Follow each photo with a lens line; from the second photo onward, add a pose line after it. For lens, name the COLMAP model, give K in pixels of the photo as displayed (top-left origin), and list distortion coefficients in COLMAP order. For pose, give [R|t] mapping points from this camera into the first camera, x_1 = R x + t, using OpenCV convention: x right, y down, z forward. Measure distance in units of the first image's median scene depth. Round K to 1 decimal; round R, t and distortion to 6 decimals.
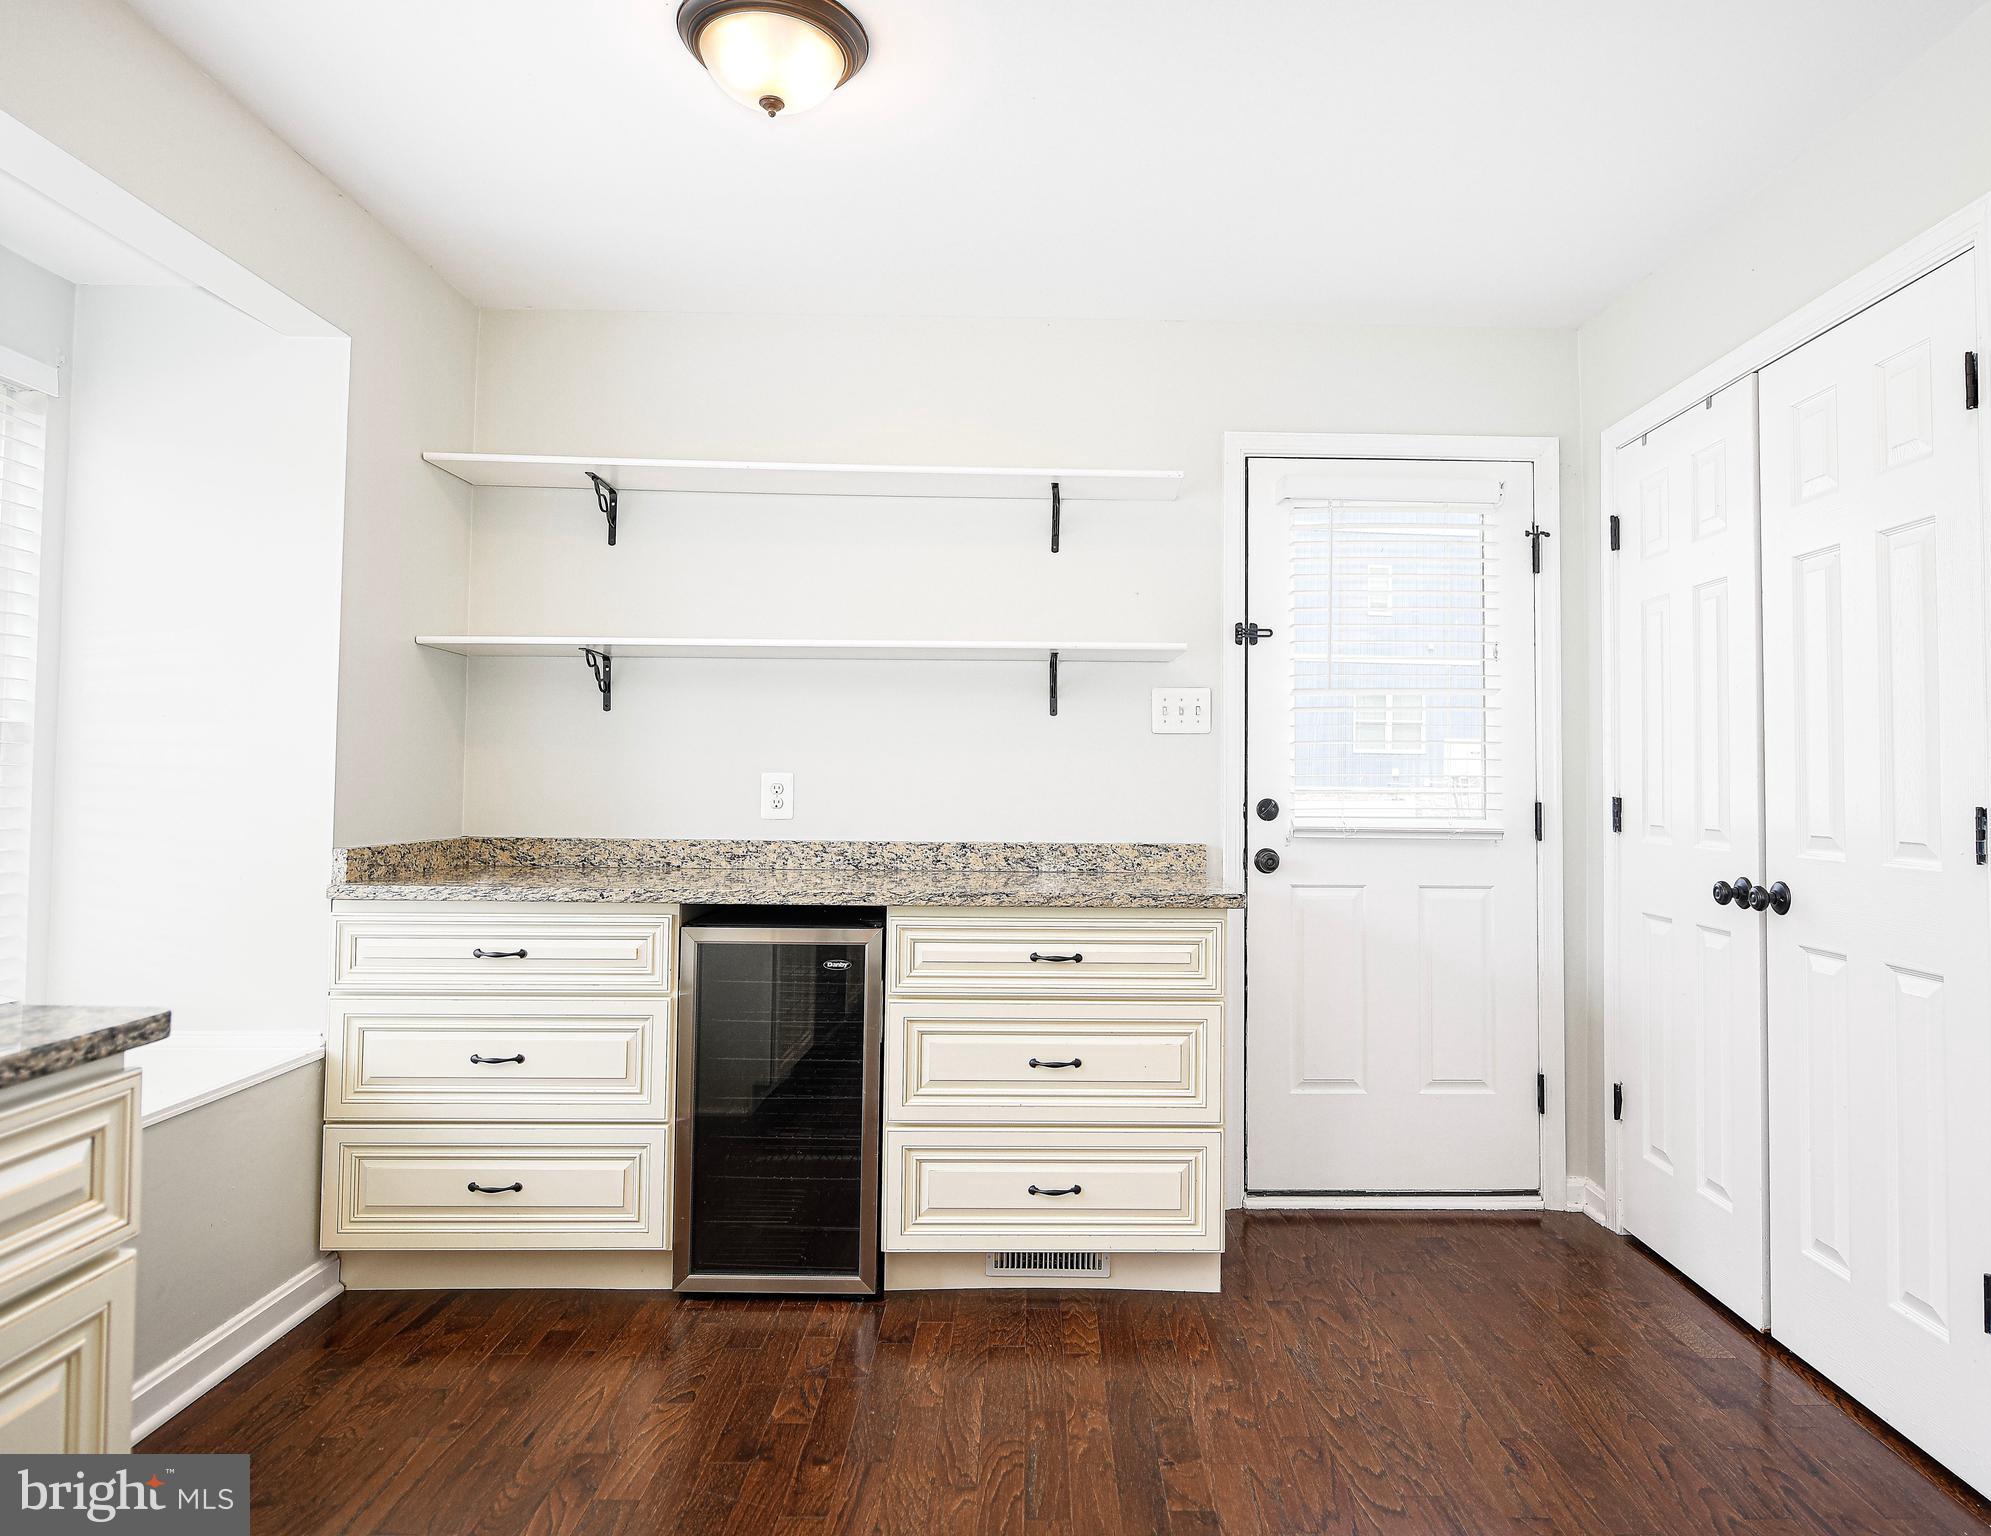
lens RADIAL K [[1199.7, 0, 1050.6], [0, 1199.7, 740.4], [0, 0, 1]] dist [-0.005007, -0.000416]
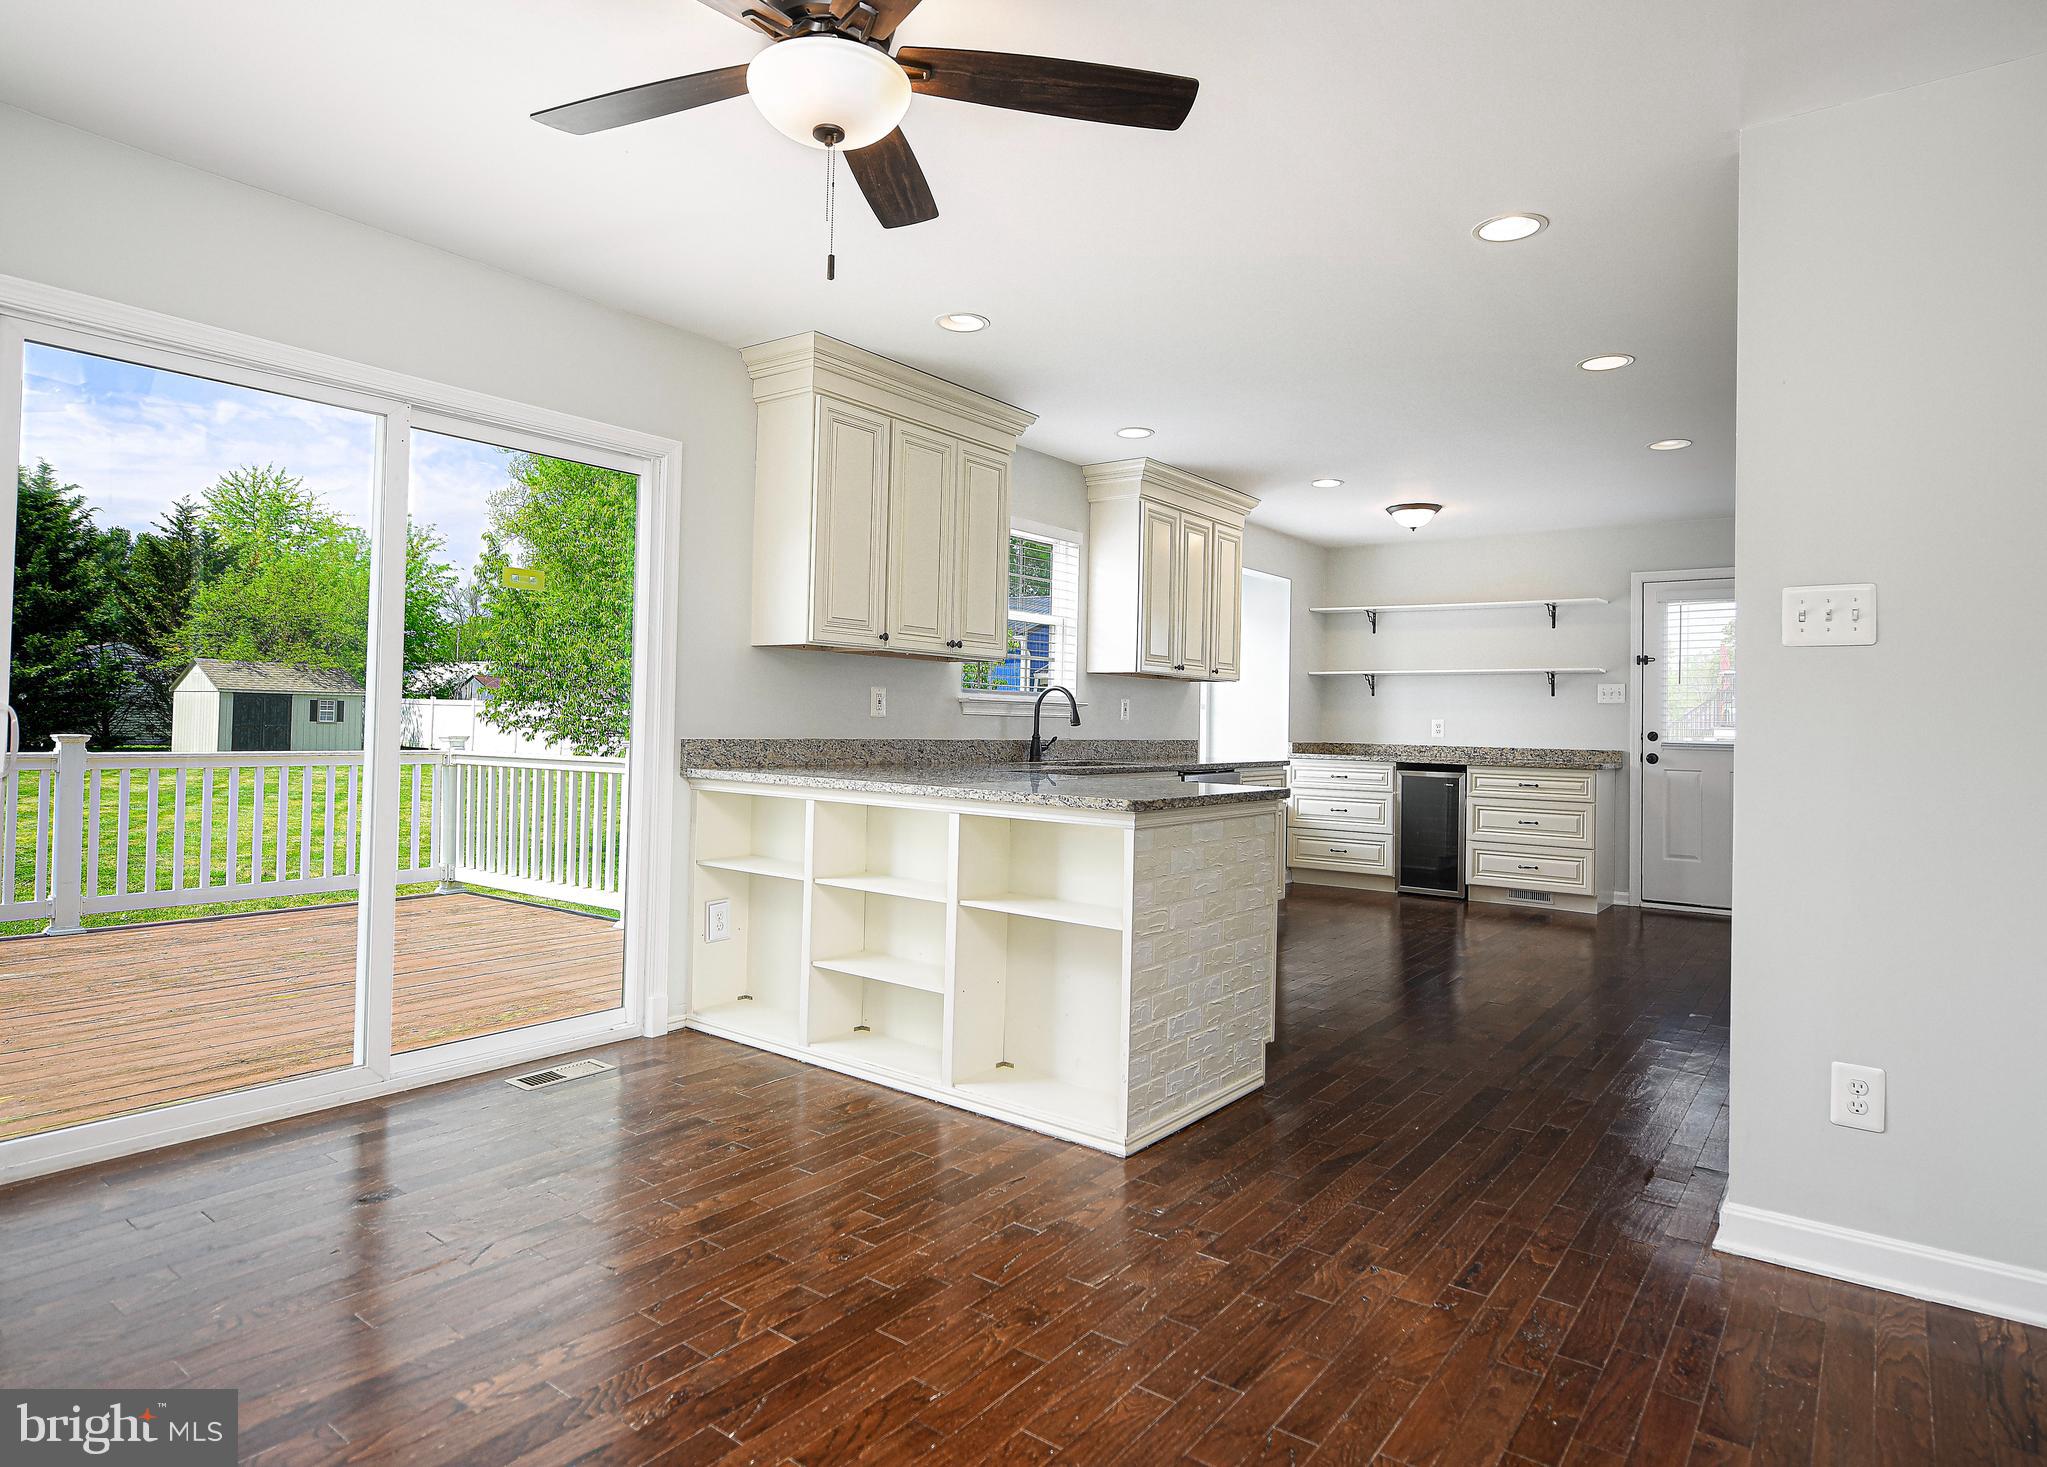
lens RADIAL K [[1173.1, 0, 1024.5], [0, 1173.1, 698.5], [0, 0, 1]] dist [-0.009296, -0.002061]
pose [[0.790241, -0.006276, -0.612764, 0.742277], [0.008081, 0.999967, 0.000179, -0.031184], [0.612743, -0.005093, 0.790266, -1.856495]]
